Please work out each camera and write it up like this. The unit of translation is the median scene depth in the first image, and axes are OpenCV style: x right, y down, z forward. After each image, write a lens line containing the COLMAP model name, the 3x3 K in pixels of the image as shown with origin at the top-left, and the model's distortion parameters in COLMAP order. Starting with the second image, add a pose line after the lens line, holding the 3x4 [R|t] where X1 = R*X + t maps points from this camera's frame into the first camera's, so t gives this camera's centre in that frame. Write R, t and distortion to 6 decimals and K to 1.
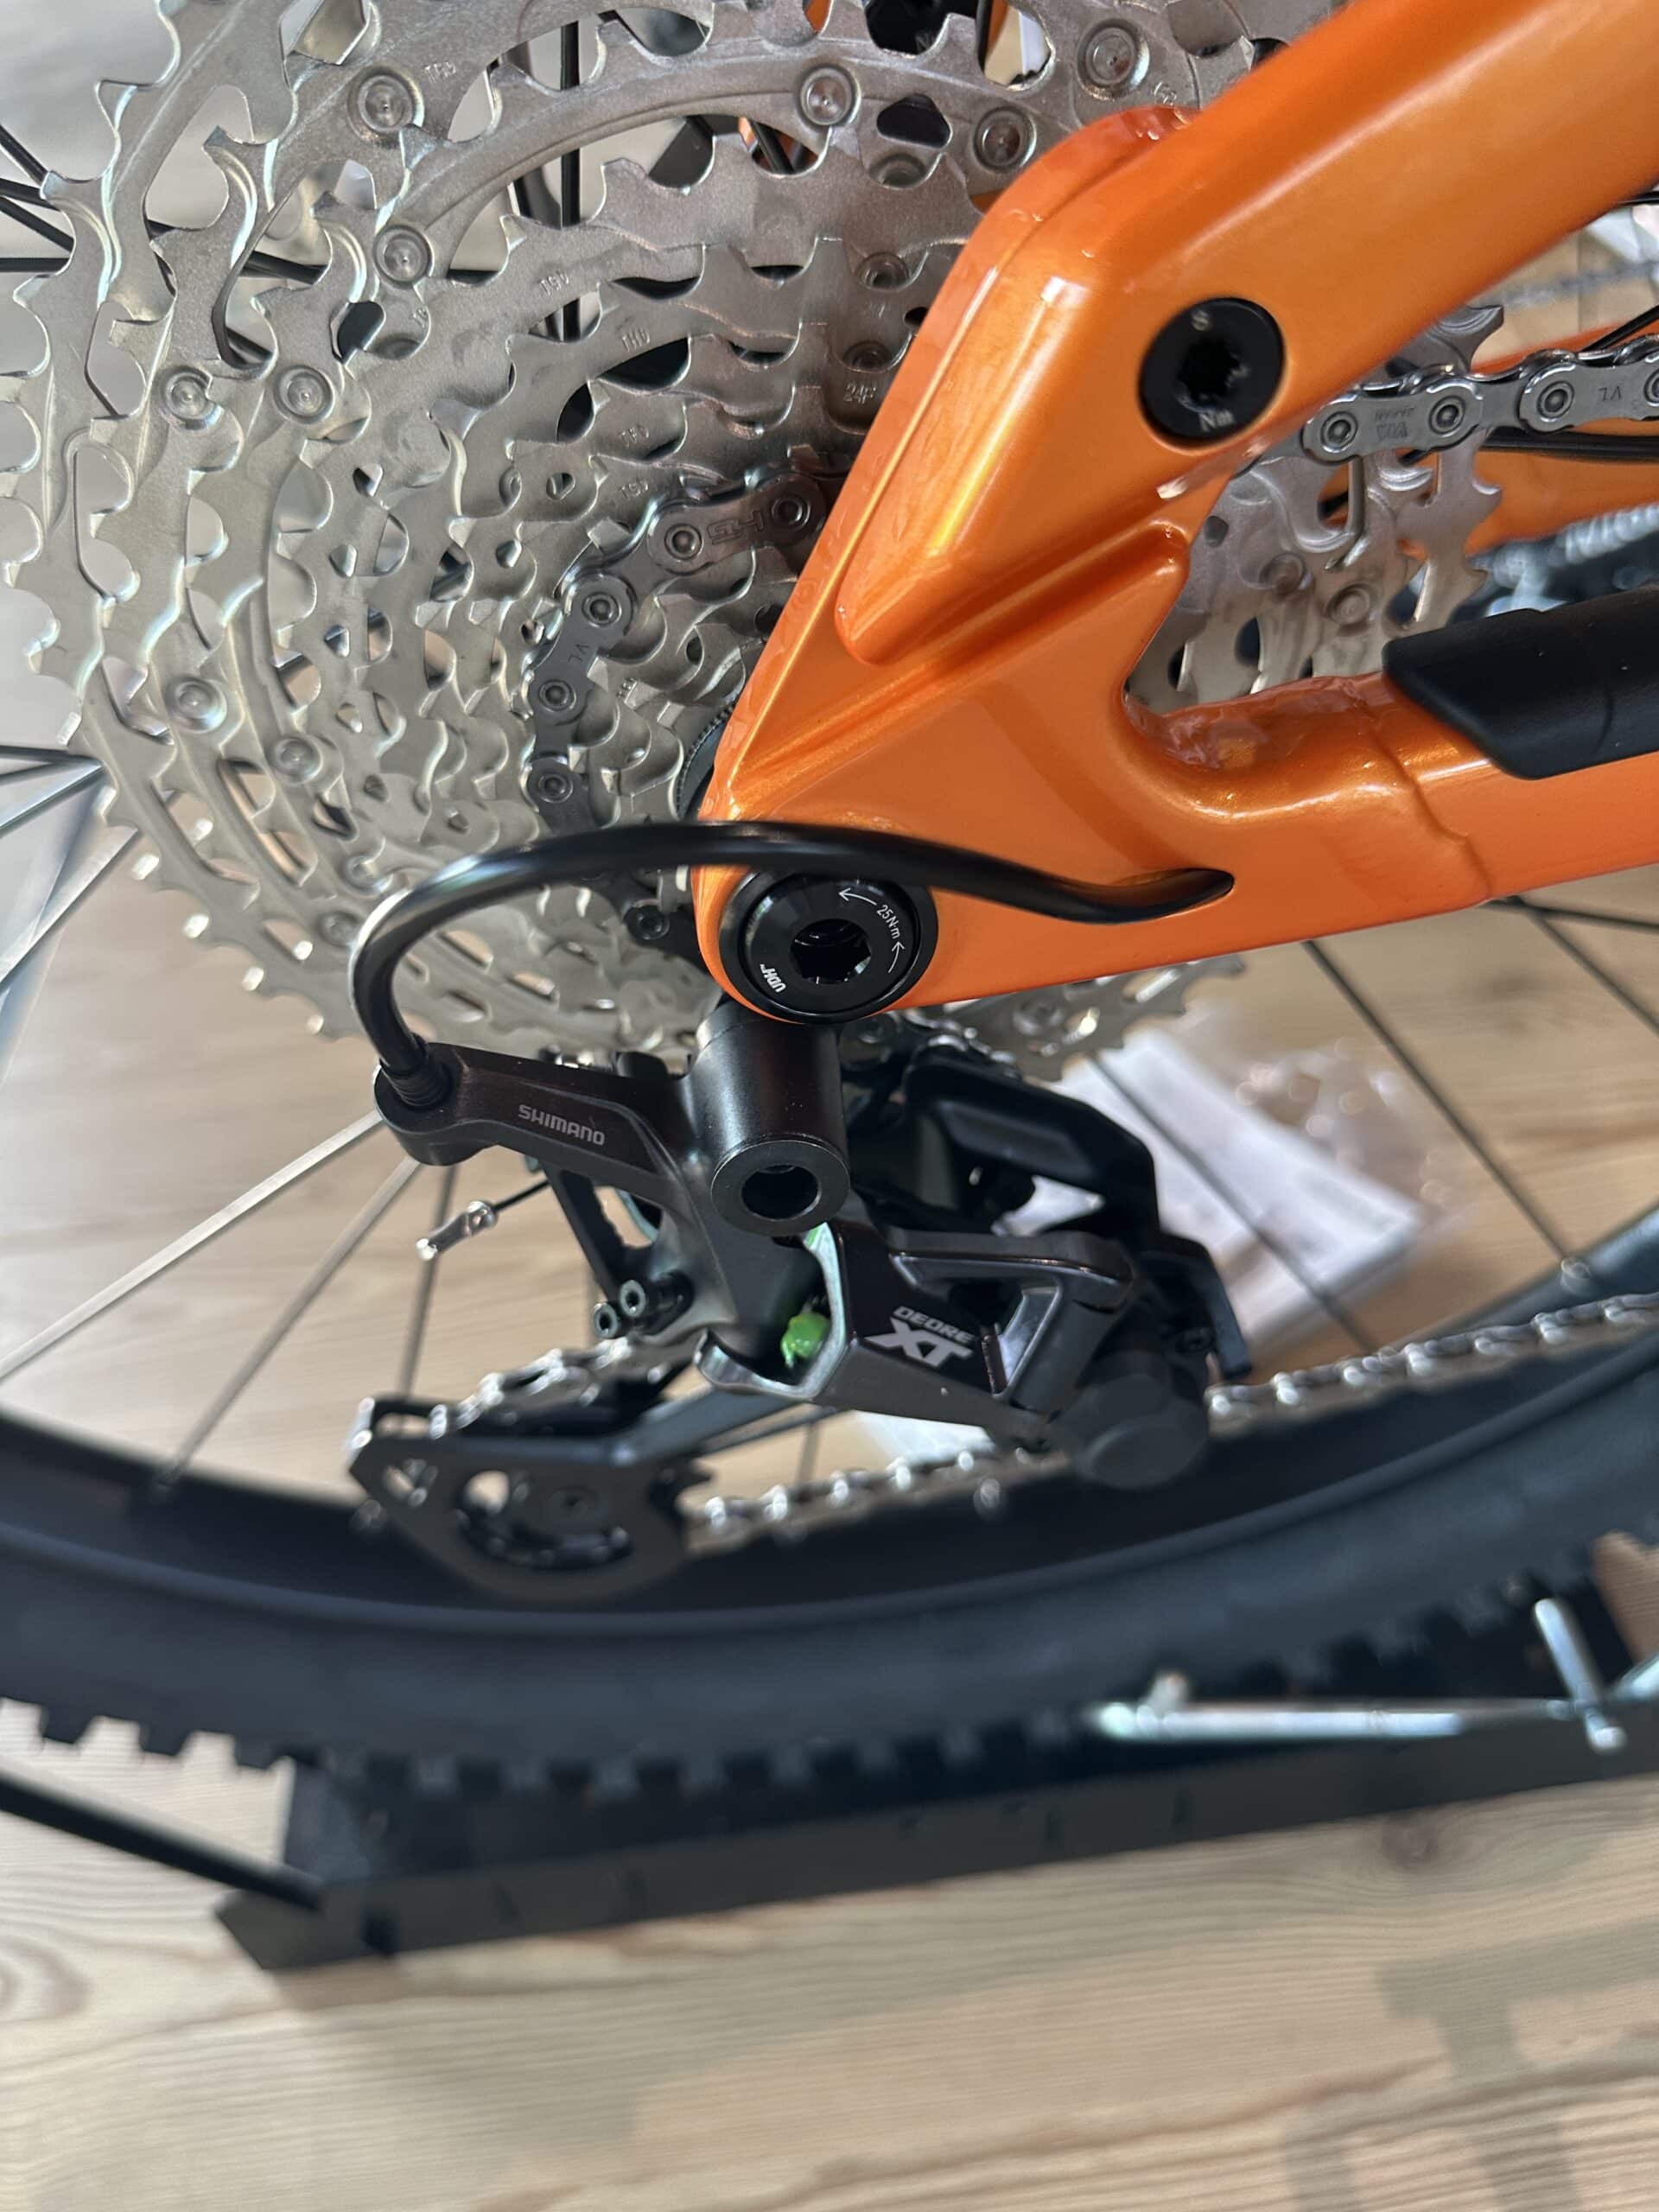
lens RADIAL K [[1591.7, 0, 832.1], [0, 1591.7, 1106.2], [0, 0, 1]] dist [-0.002488, -0.009194]
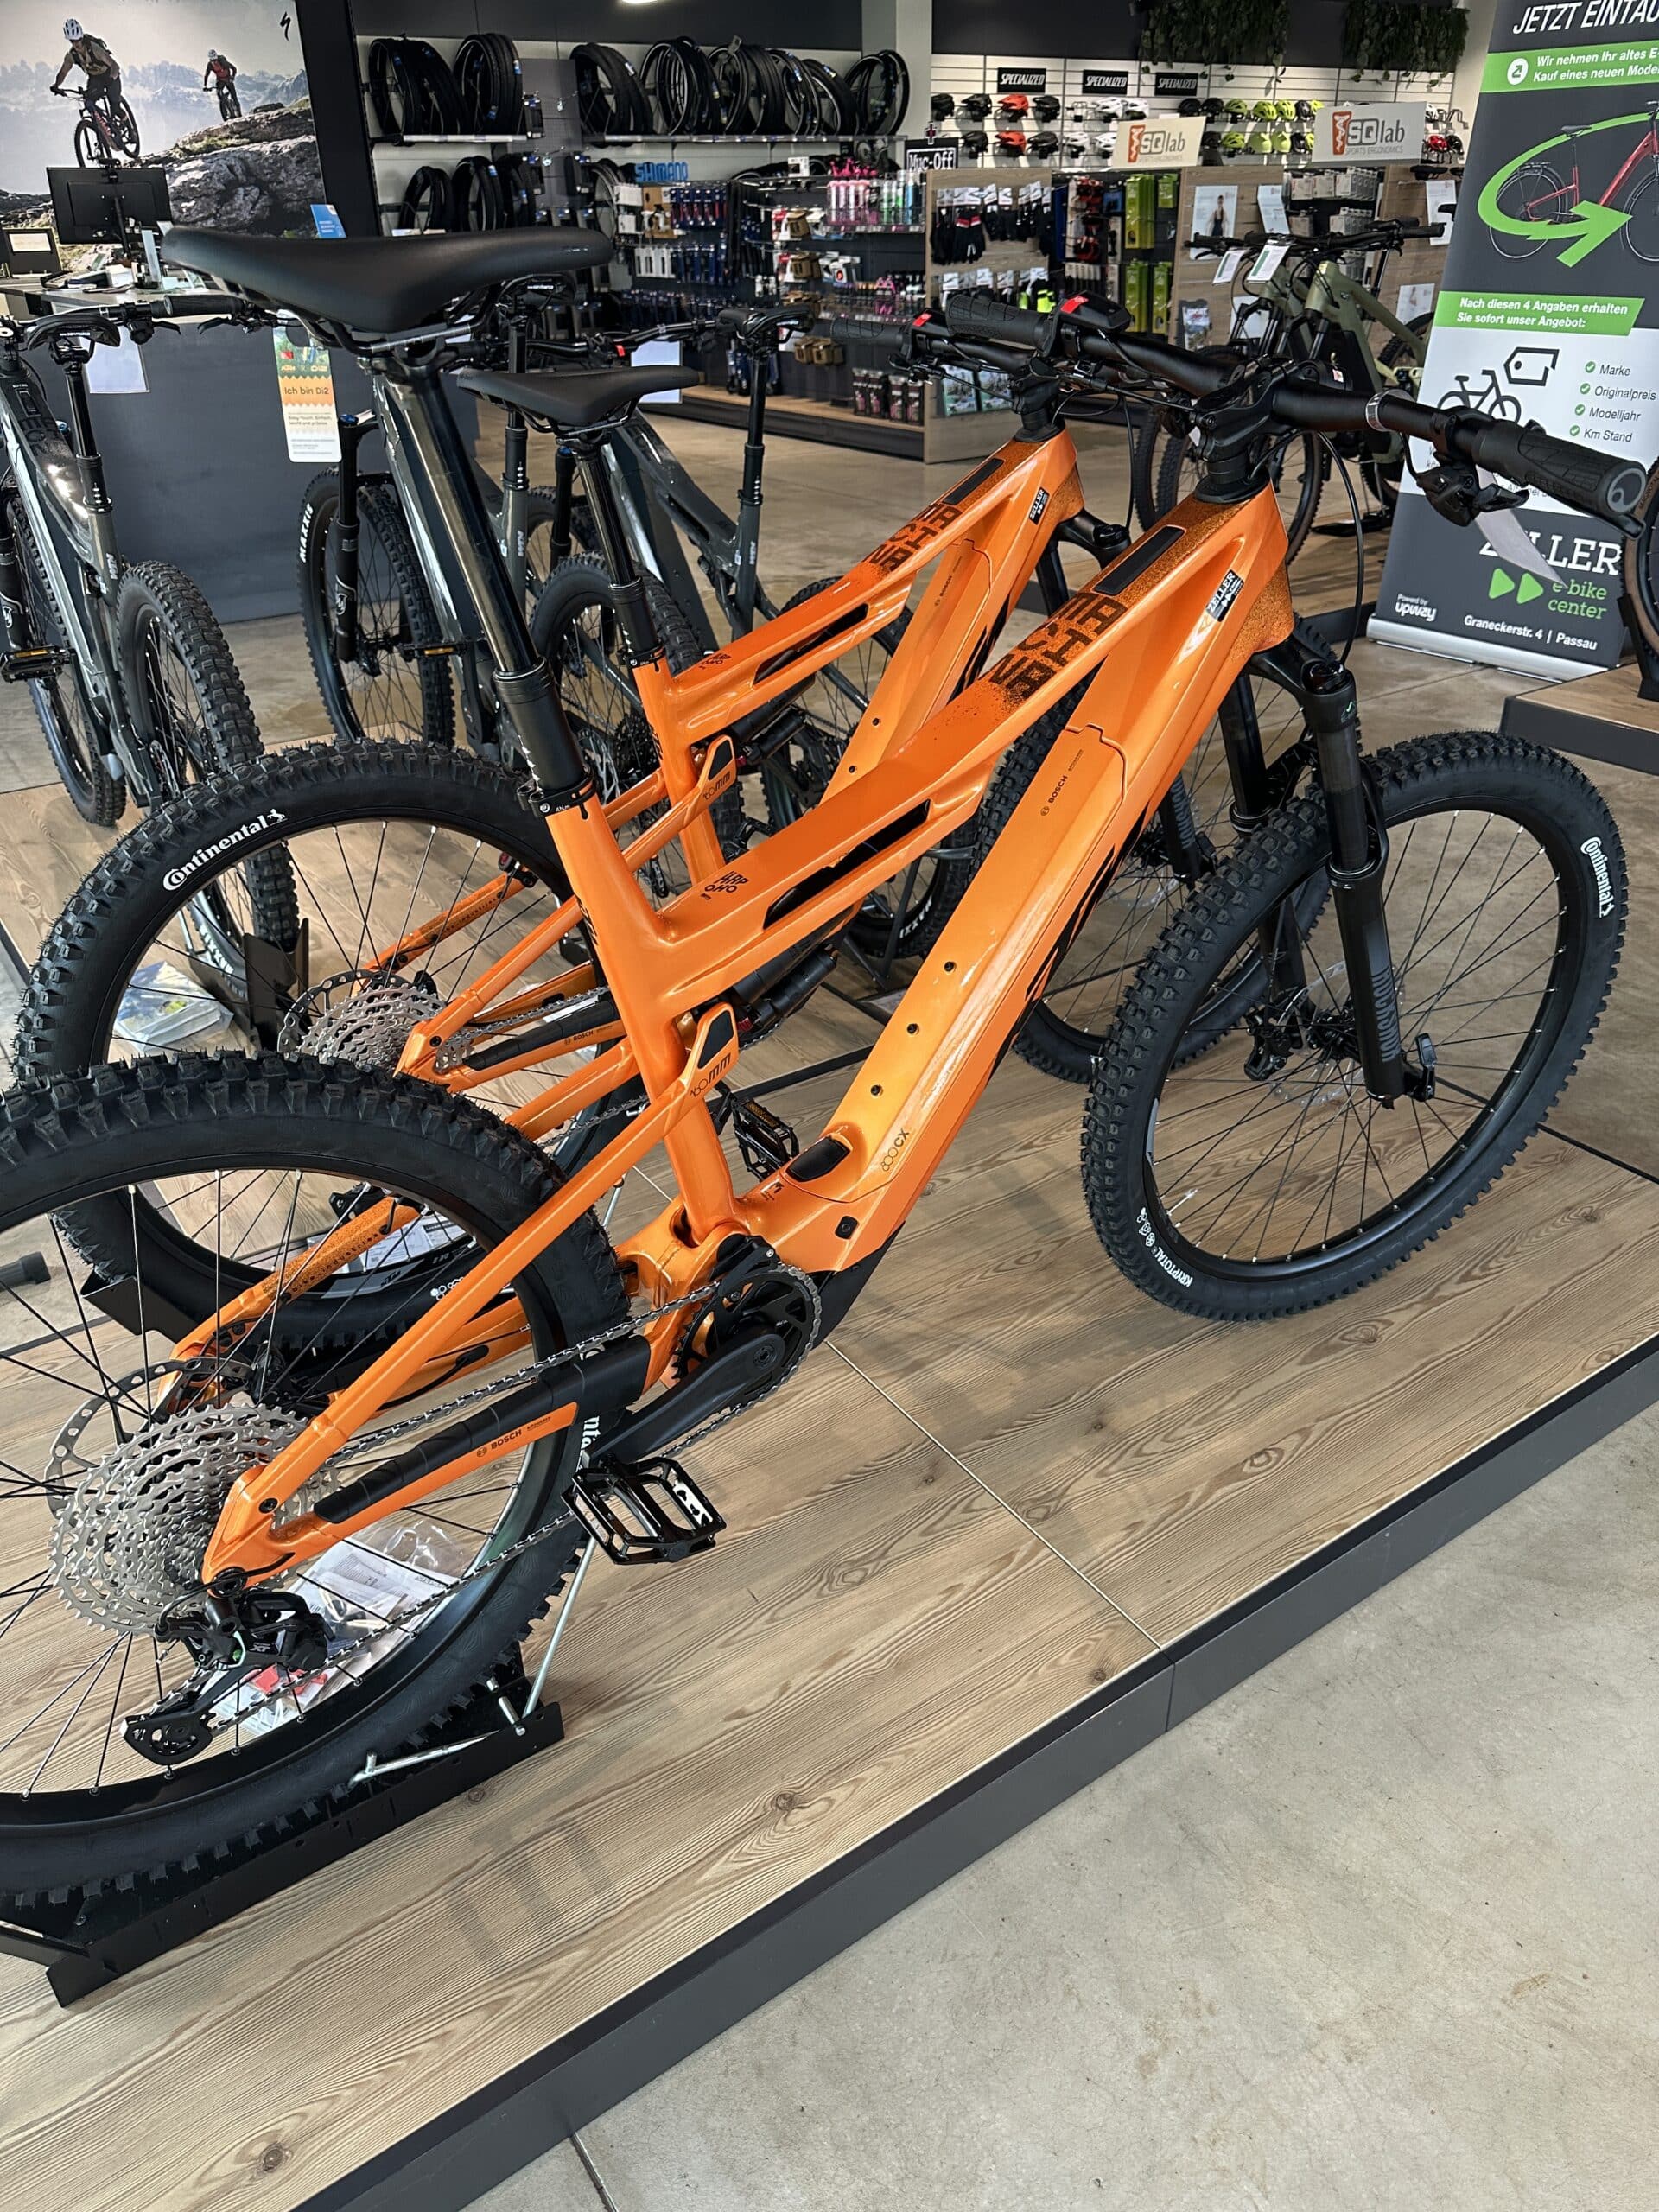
lens RADIAL K [[1591.7, 0, 830.3], [0, 1591.7, 1110.1], [0, 0, 1]] dist [-0.002488, -0.009194]
pose [[0.874925, -0.184402, 0.447774, -0.327829], [0.286239, 0.942768, -0.171045, -0.094934], [-0.390606, 0.277822, 0.877635, -4.956186]]
